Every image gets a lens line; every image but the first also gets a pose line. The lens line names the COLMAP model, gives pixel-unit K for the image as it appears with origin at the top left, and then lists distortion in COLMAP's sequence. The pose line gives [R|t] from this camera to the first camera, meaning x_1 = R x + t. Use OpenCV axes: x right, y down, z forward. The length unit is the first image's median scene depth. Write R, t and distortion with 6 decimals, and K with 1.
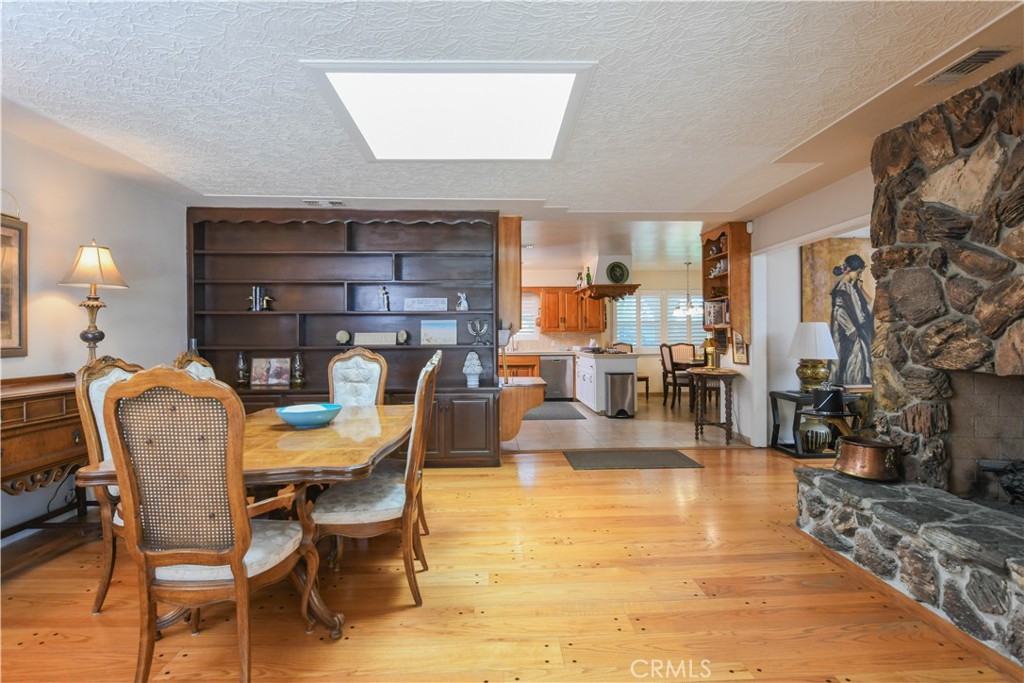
lens RADIAL K [[523.8, 0, 522.2], [0, 523.8, 337.1], [0, 0, 1]] dist [-0.000938, -0.001668]
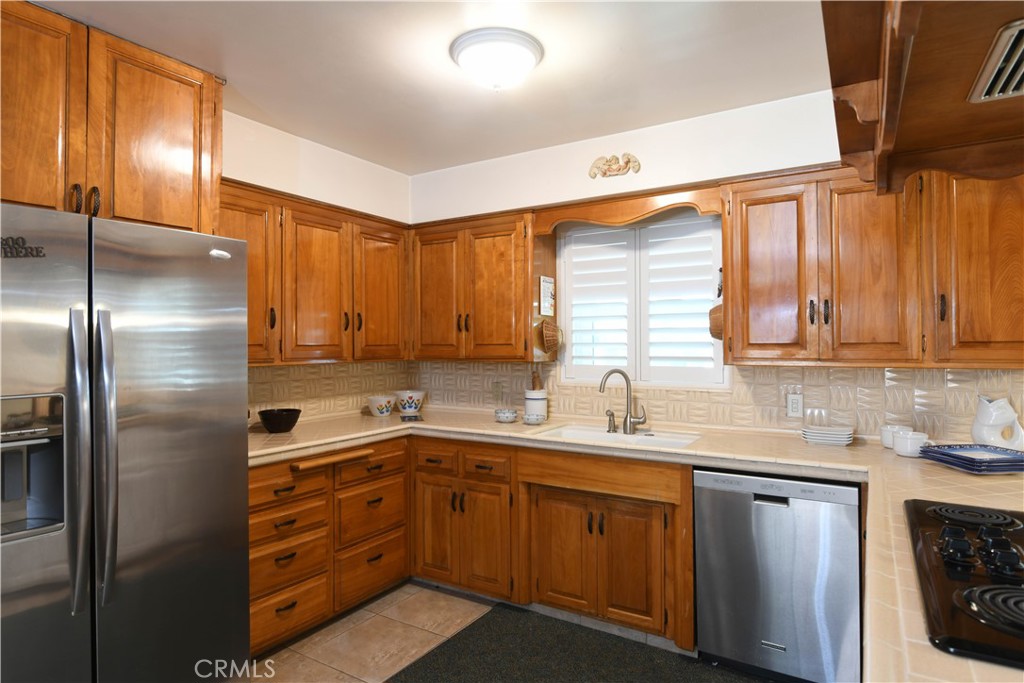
lens RADIAL K [[572.2, 0, 515.3], [0, 572.2, 335.4], [0, 0, 1]] dist [0.000673, -0.014201]
pose [[0.818911, -0.007701, -0.573868, 0.192966], [0.000780, 0.999924, -0.012305, -0.033364], [0.573919, 0.009629, 0.818855, 1.247213]]
